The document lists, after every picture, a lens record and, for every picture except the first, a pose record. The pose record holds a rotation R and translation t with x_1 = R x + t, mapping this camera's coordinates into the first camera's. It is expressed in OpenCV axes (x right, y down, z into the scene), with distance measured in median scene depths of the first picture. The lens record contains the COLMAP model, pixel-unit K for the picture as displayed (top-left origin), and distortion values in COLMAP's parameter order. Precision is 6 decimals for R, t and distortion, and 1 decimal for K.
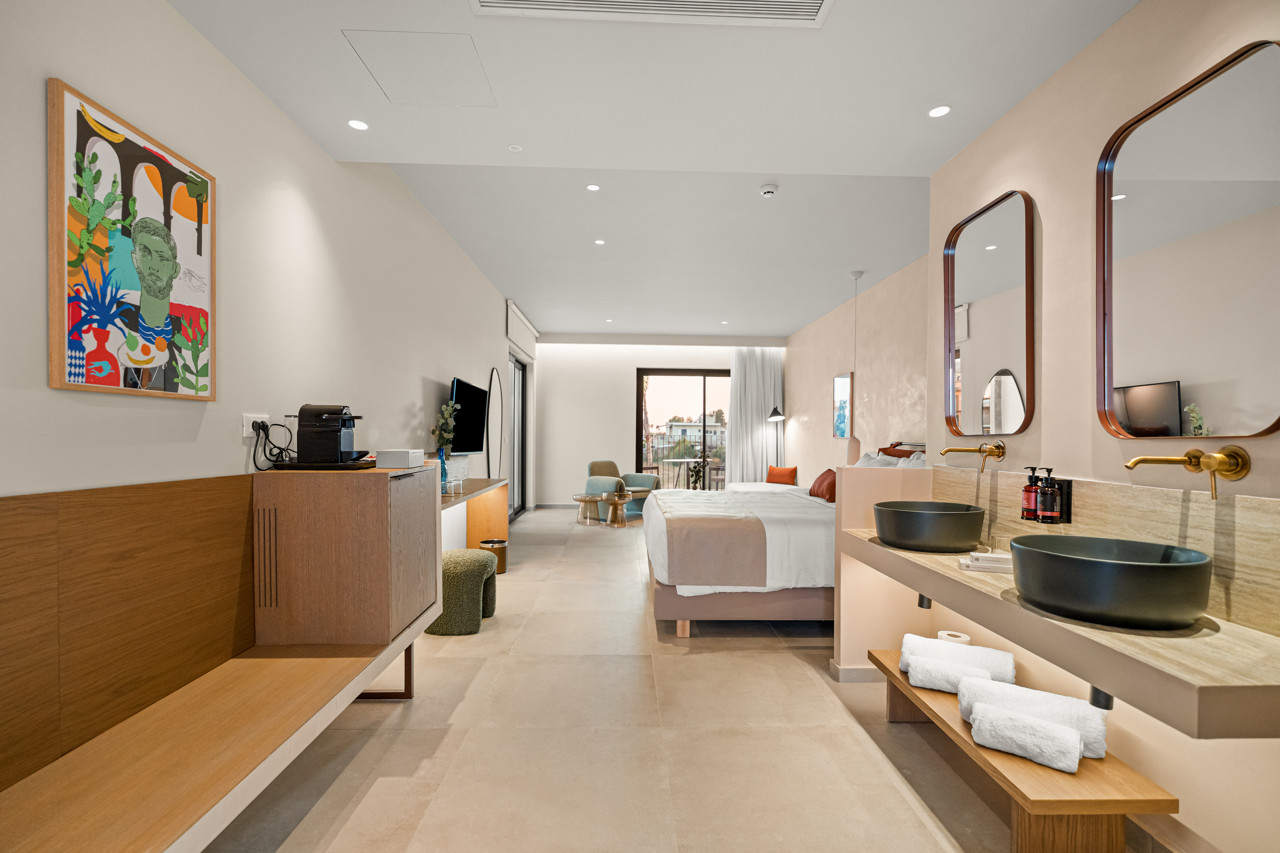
lens RADIAL K [[585.7, 0, 640.0], [0, 585.7, 426.5], [0, 0, 1]] dist [0.000635, 0.000102]
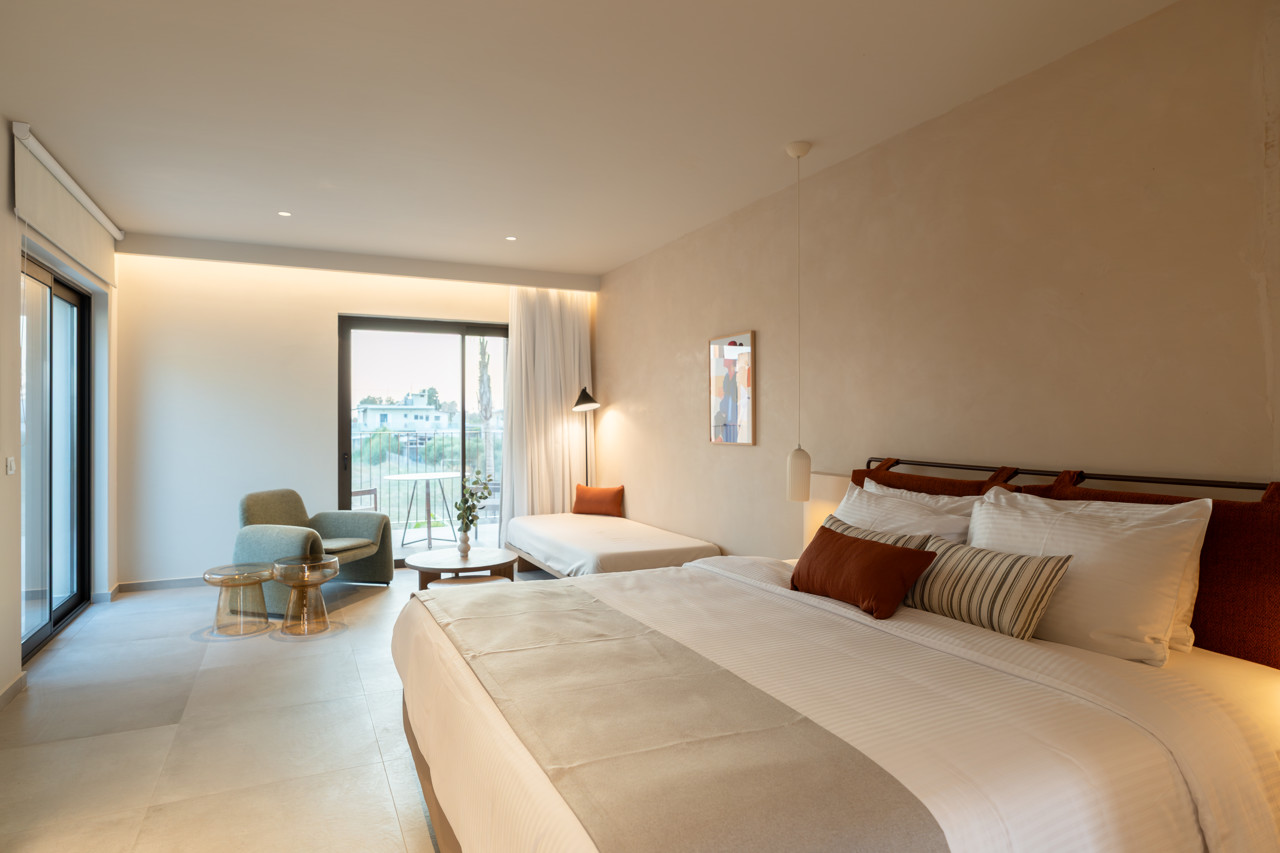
lens RADIAL K [[739.7, 0, 640.0], [0, 739.7, 426.5], [0, 0, 1]] dist [-0.000398, -0.000238]
pose [[0.917323, -0.009298, 0.398036, -0.023838], [0.000345, 0.999745, 0.022560, -0.011468], [-0.398144, -0.020558, 0.917092, 0.269209]]
